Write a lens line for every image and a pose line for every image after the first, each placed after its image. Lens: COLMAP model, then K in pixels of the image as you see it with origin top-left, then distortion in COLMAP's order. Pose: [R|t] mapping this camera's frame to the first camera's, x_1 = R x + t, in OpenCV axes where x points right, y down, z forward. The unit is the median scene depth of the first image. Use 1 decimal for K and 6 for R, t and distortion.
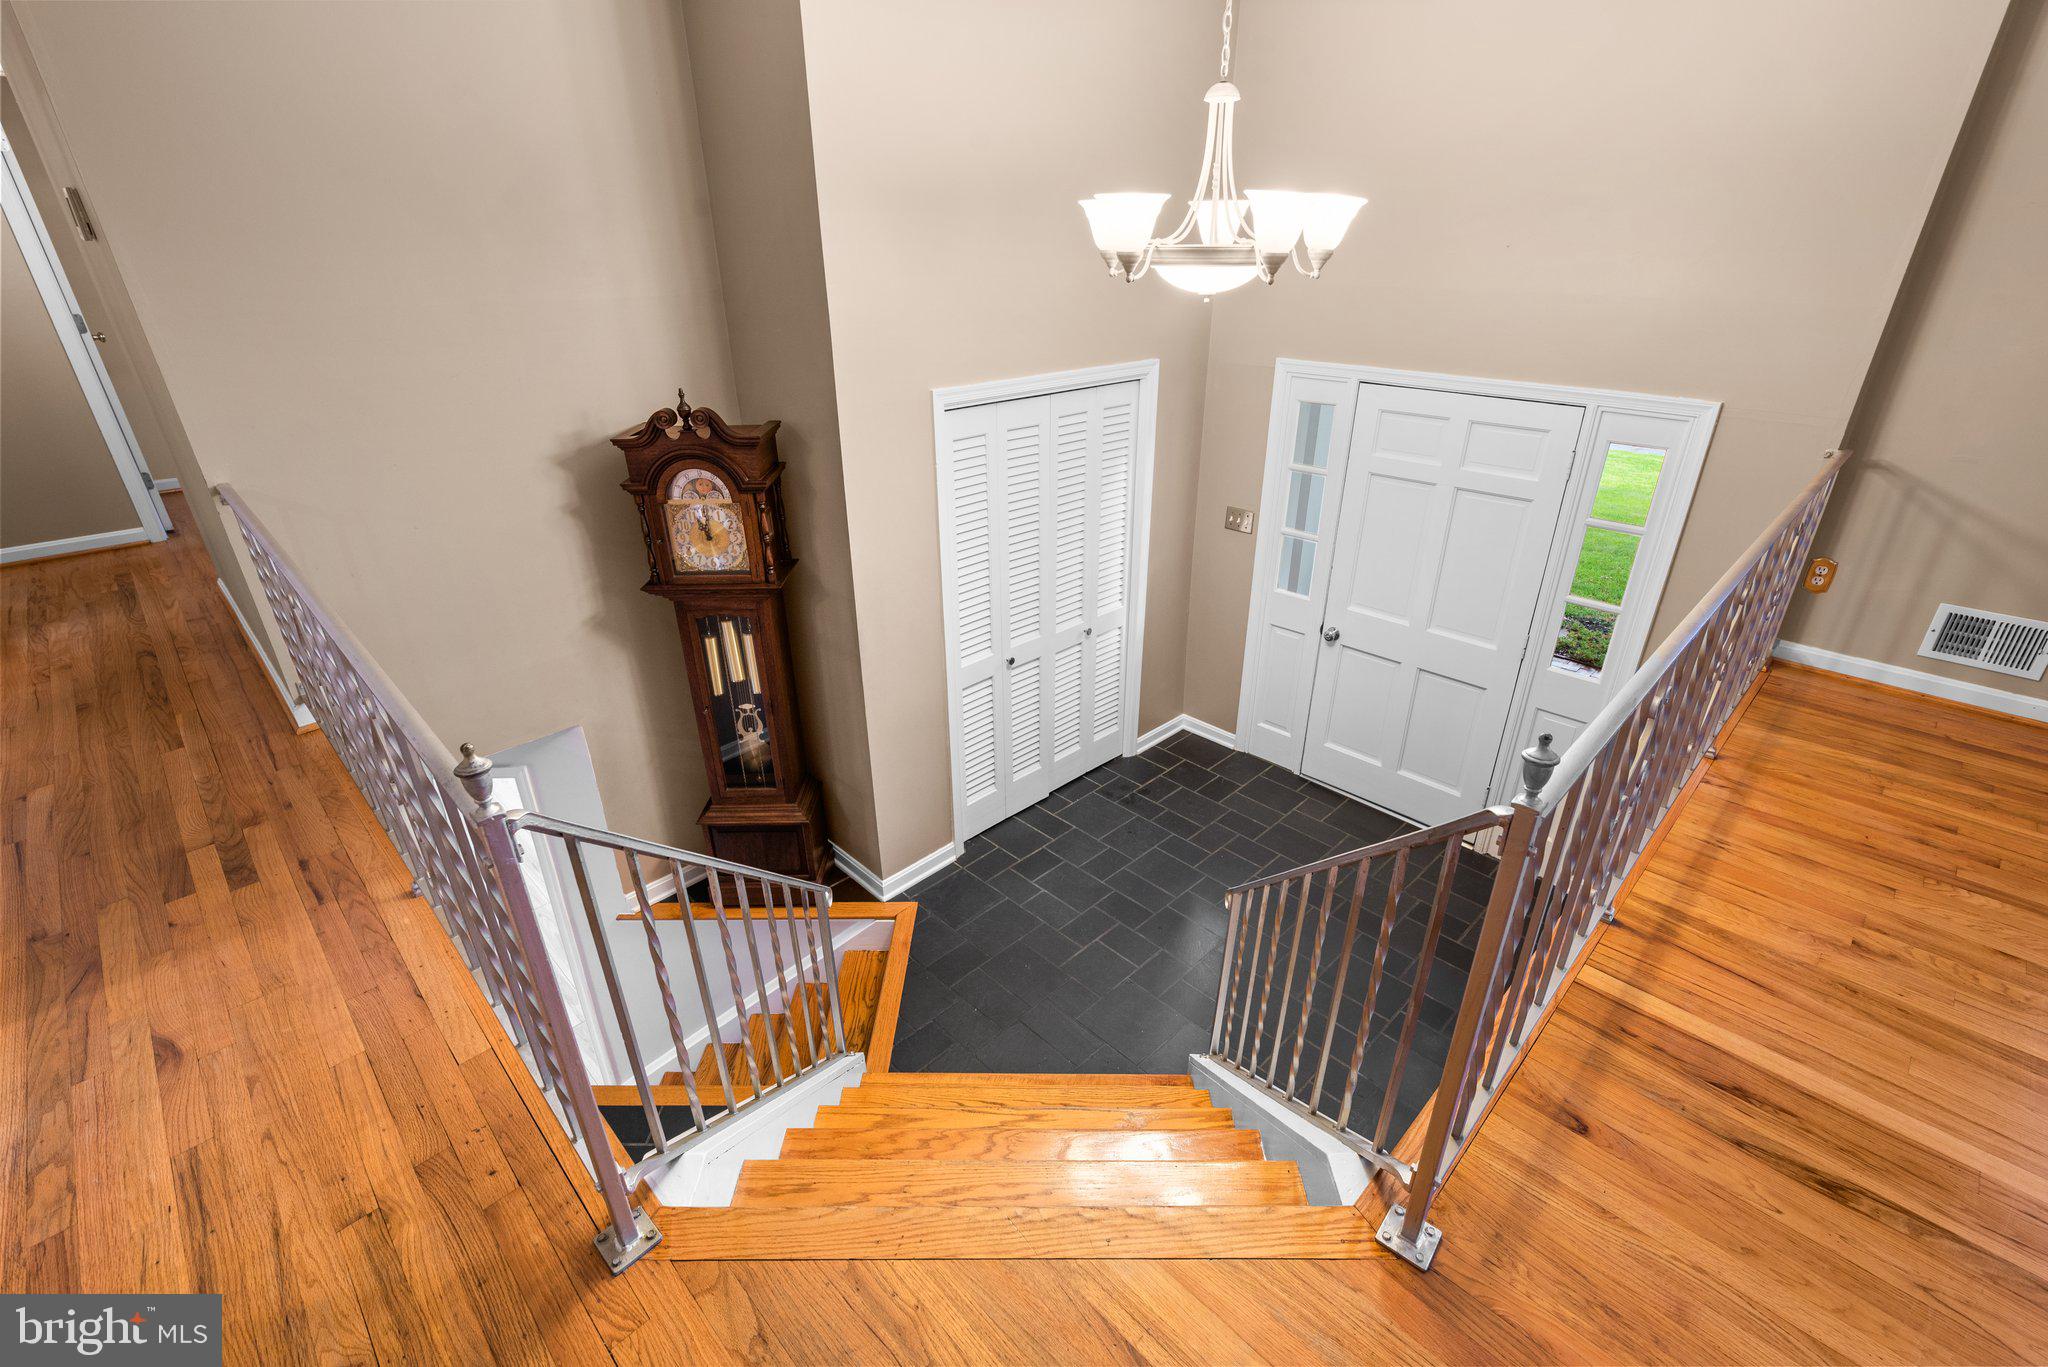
lens RADIAL K [[912.6, 0, 1030.2], [0, 912.6, 686.8], [0, 0, 1]] dist [0.000383, 0.000356]
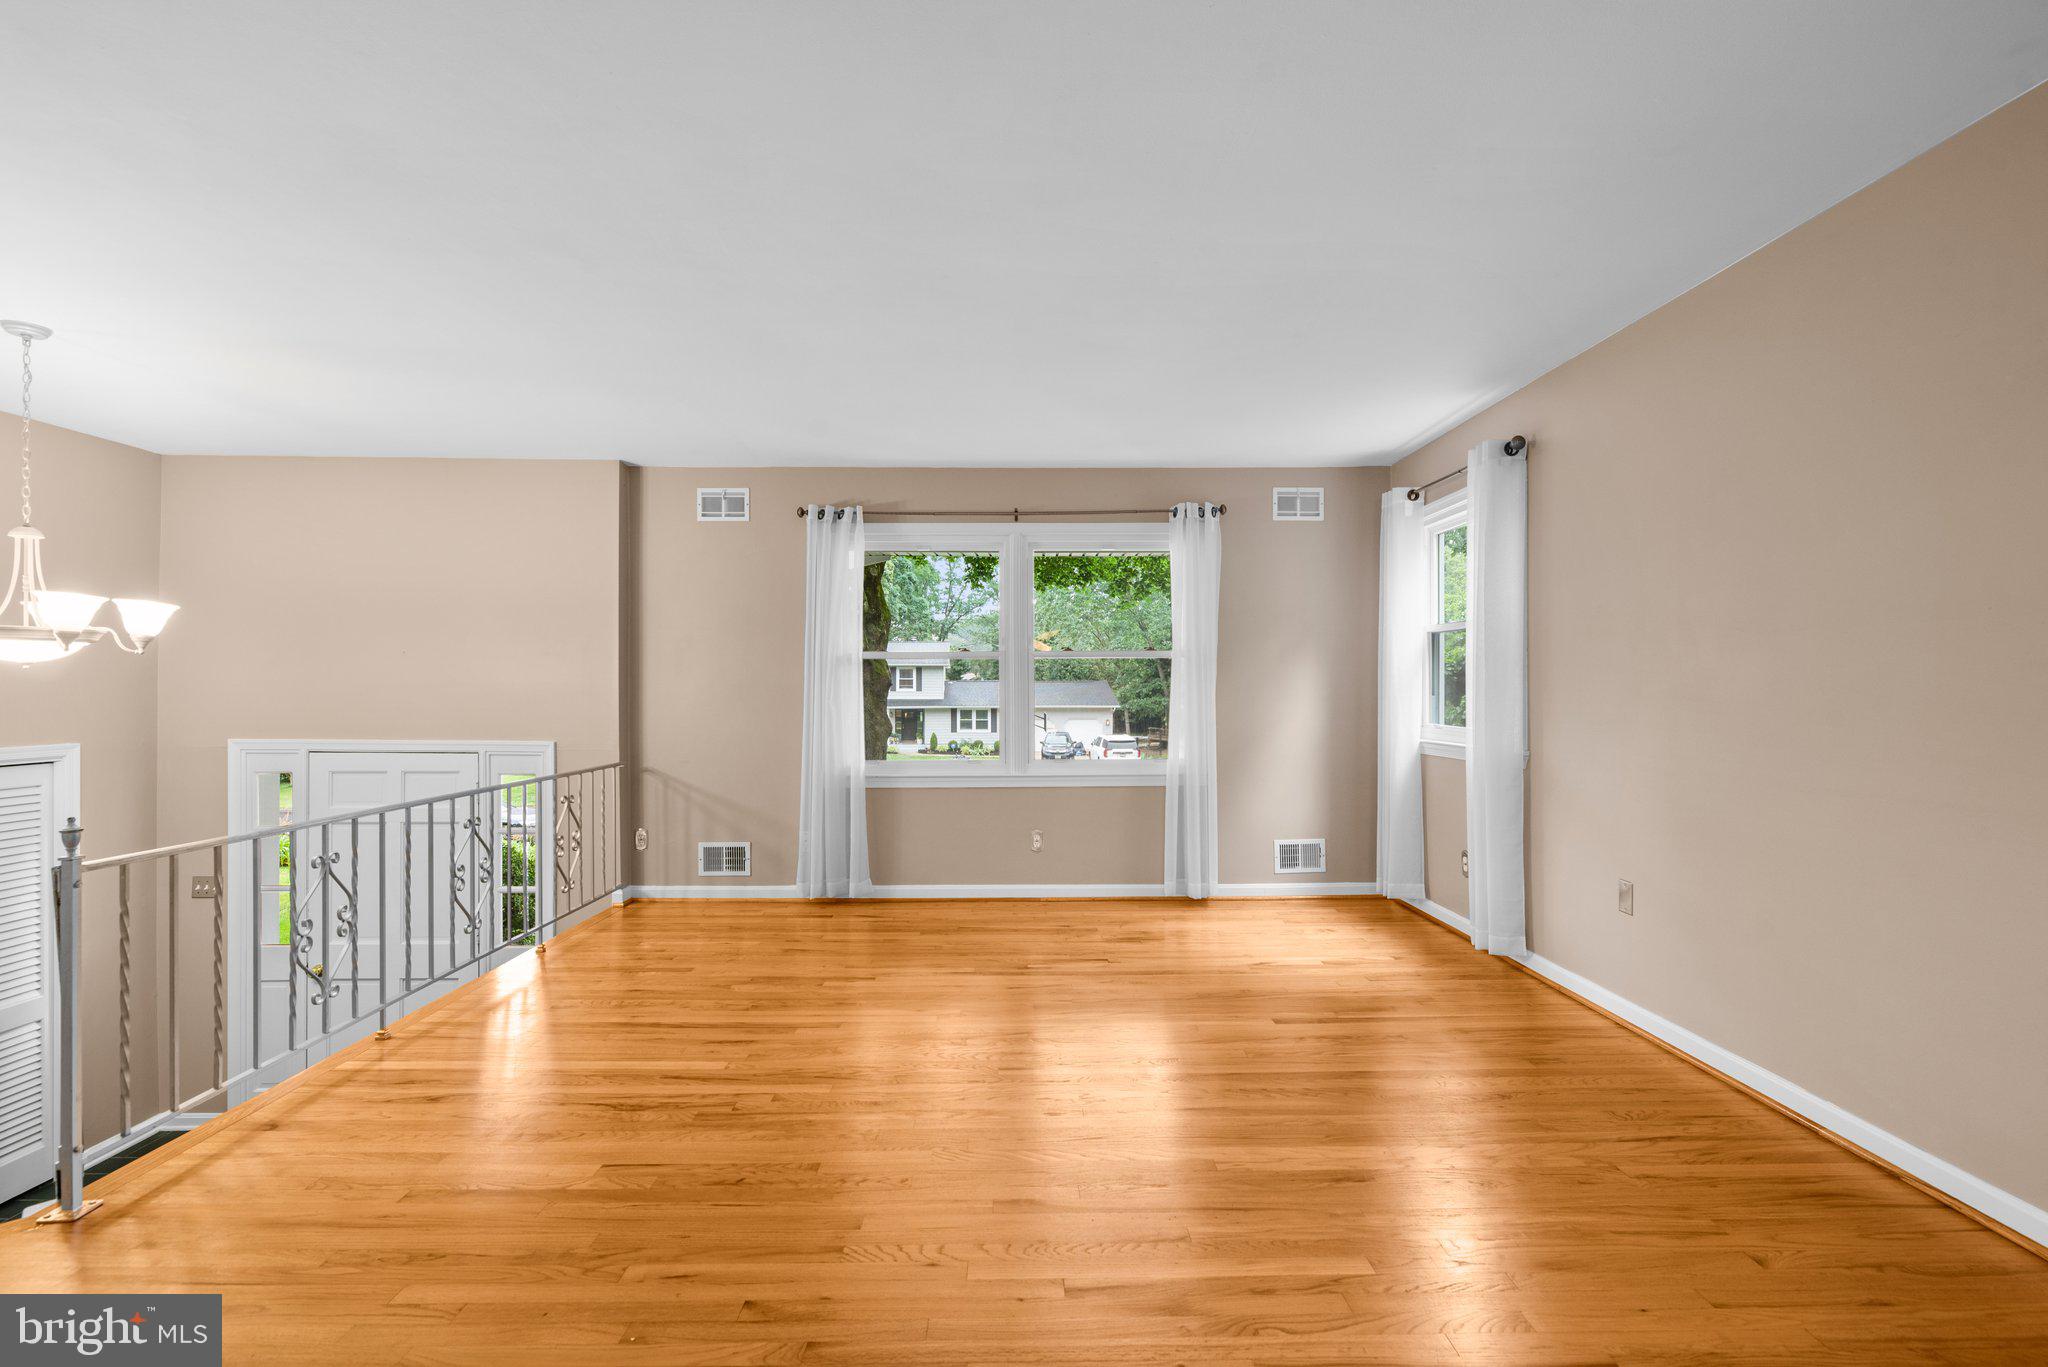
lens RADIAL K [[912.6, 0, 1021.8], [0, 912.6, 681.9], [0, 0, 1]] dist [0.000383, 0.000356]
pose [[0.695545, 0.006532, 0.718453, 0.195443], [0.313980, 0.896659, -0.312121, 0.360424], [-0.646245, 0.442675, 0.621616, -0.578257]]
